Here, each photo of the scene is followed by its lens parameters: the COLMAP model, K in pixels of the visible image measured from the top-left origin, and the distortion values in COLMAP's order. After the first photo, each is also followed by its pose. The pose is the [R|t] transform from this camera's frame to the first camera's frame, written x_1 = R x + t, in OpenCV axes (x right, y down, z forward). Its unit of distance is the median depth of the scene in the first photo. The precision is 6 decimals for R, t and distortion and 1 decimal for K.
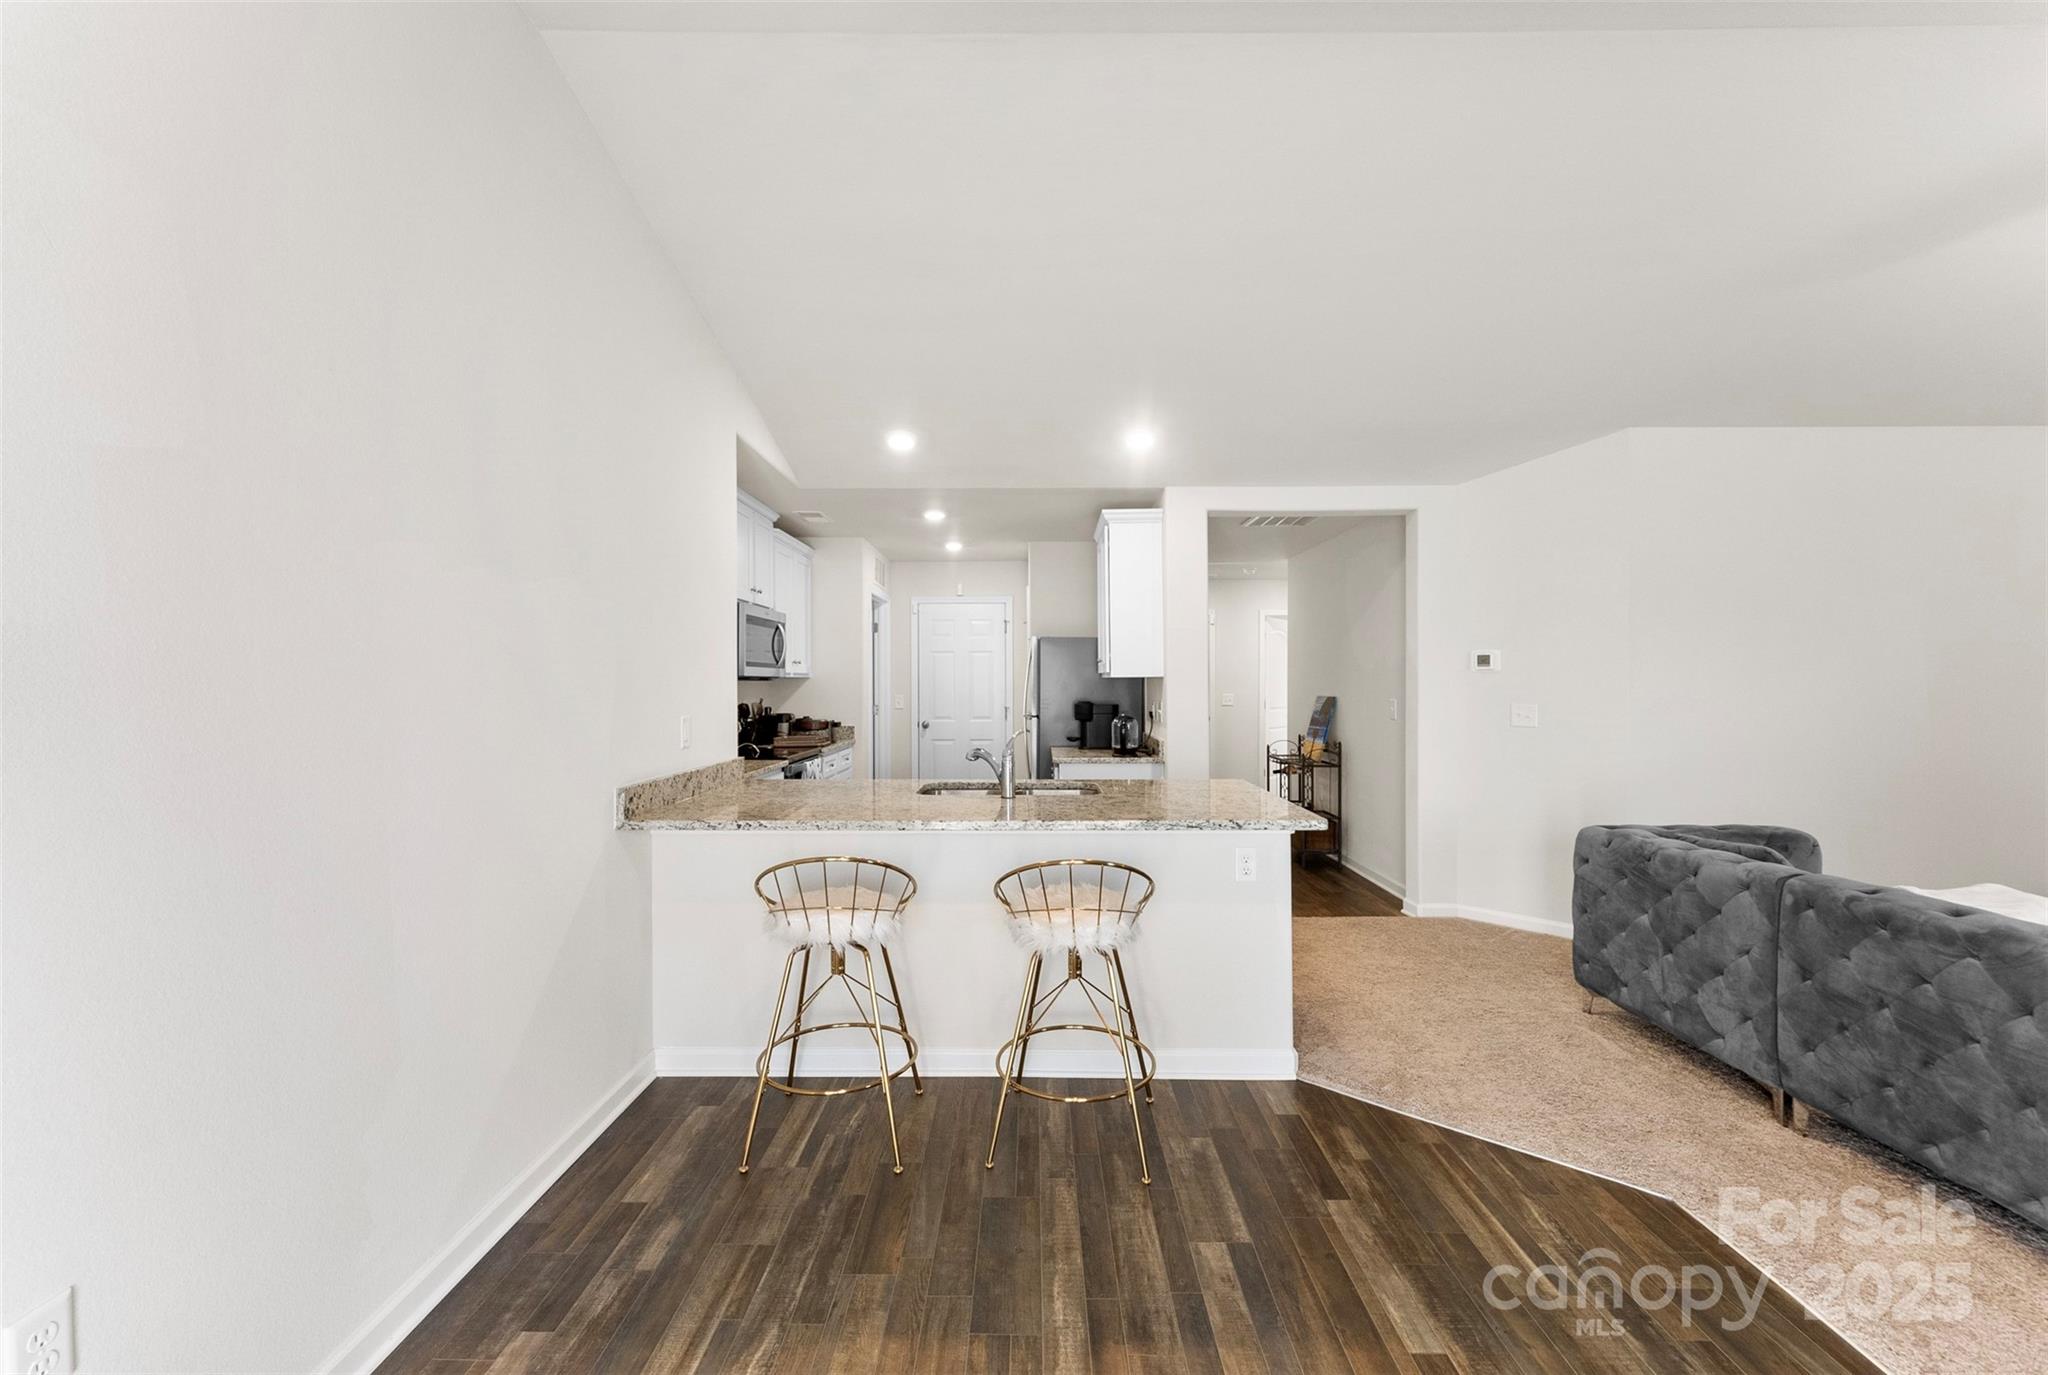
lens RADIAL K [[827.7, 0, 1023.3], [0, 827.7, 682.2], [0, 0, 1]] dist [0.000766, 0.000393]
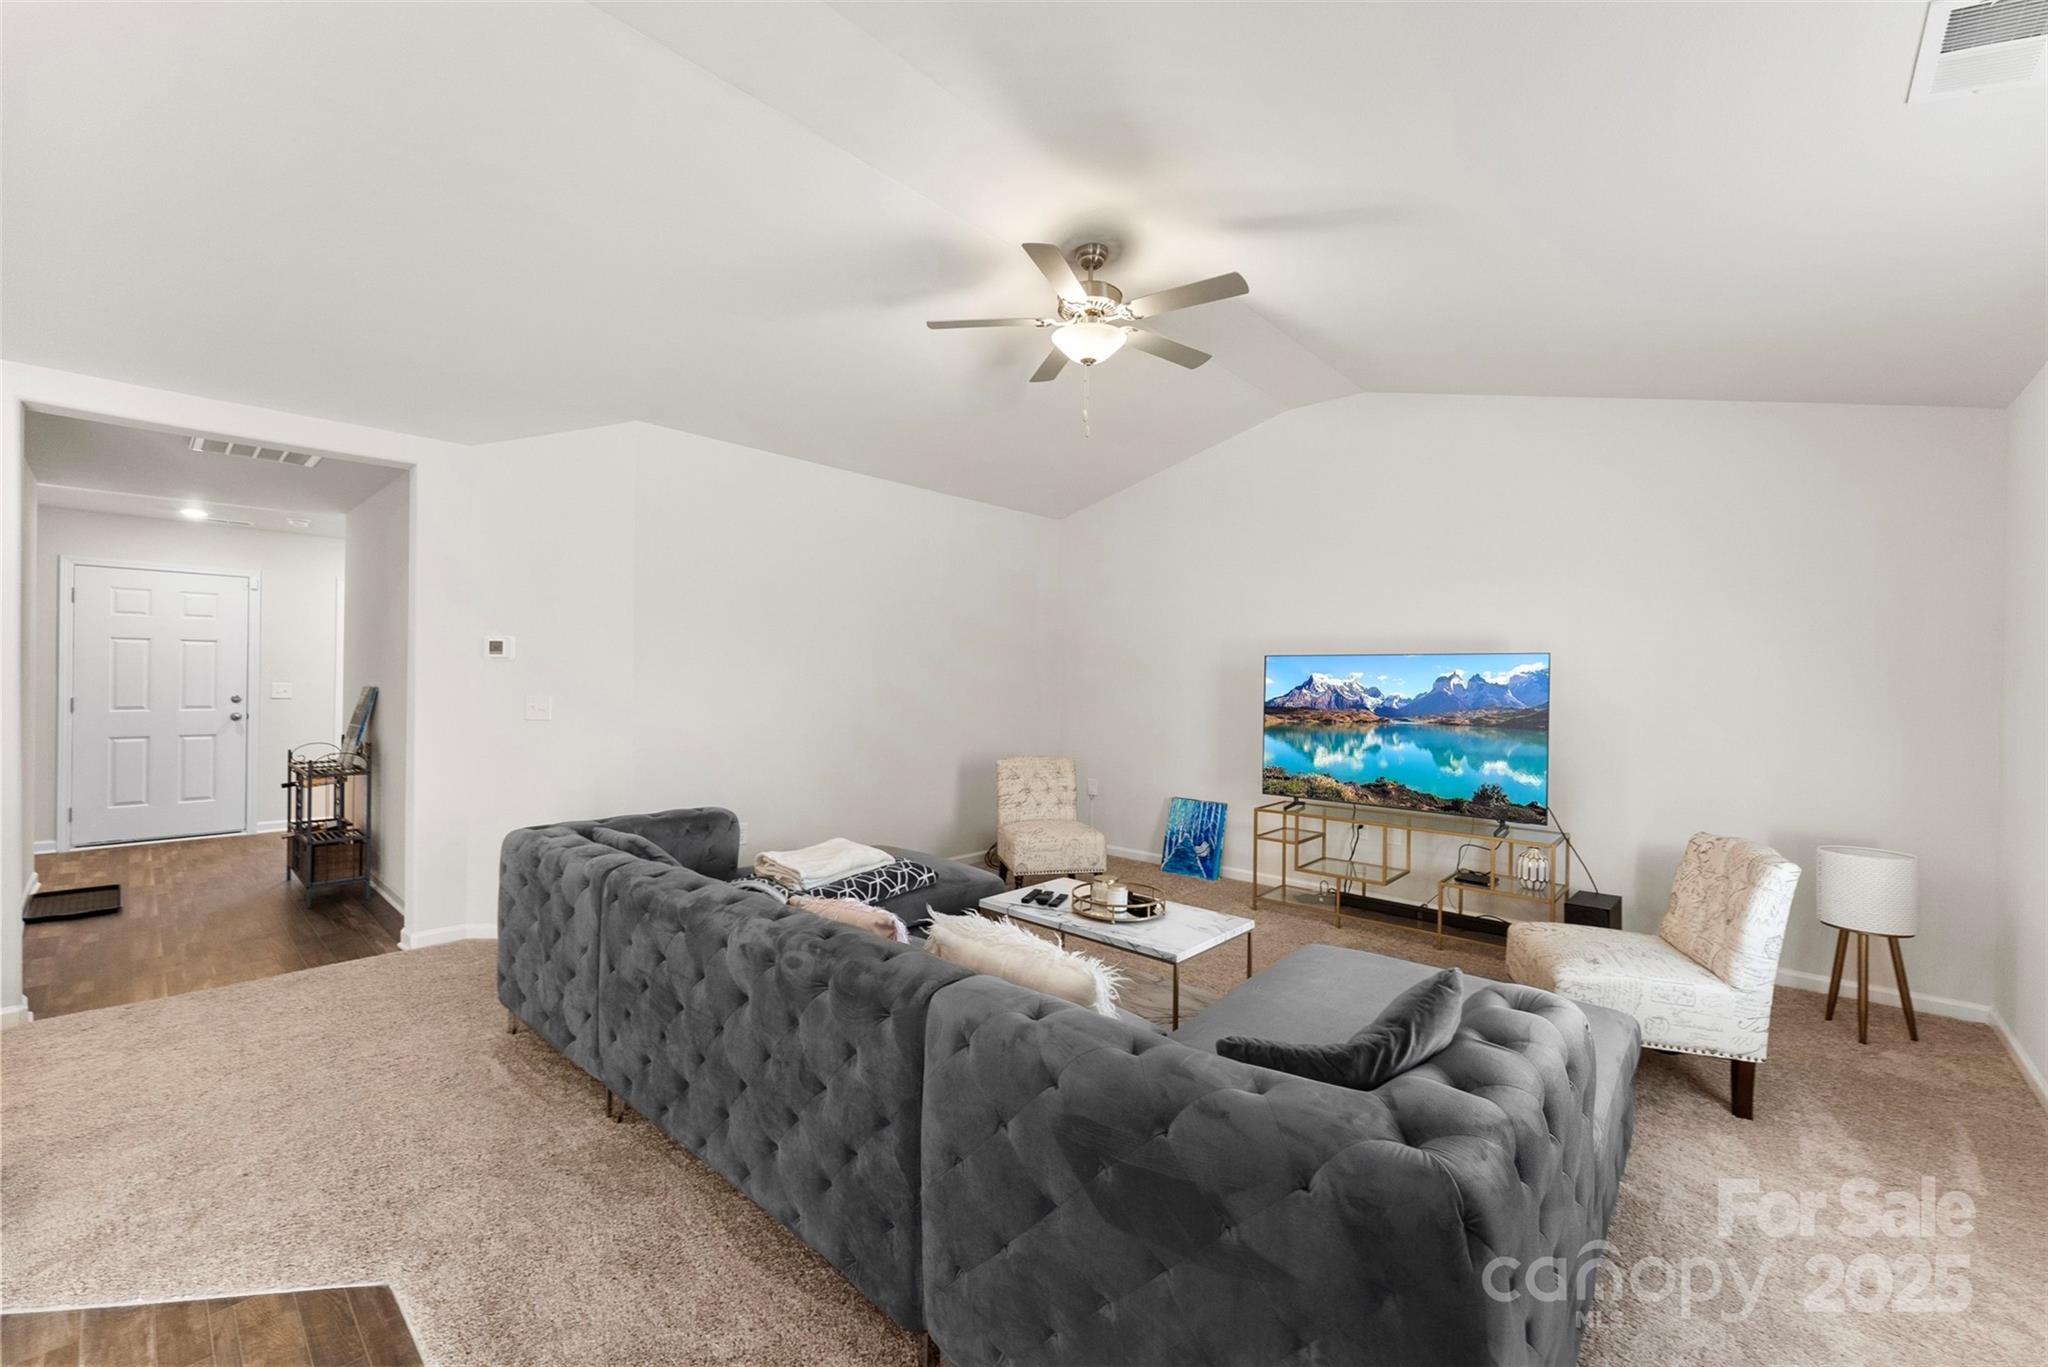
lens RADIAL K [[815.6, 0, 1024.0], [0, 815.6, 683.5], [0, 0, 1]] dist [0.002359, 0.000067]
pose [[0.663247, 0.004985, 0.748384, 0.425167], [-0.014958, 0.999866, 0.006596, -0.002279], [-0.748251, -0.015569, 0.663233, -0.020979]]
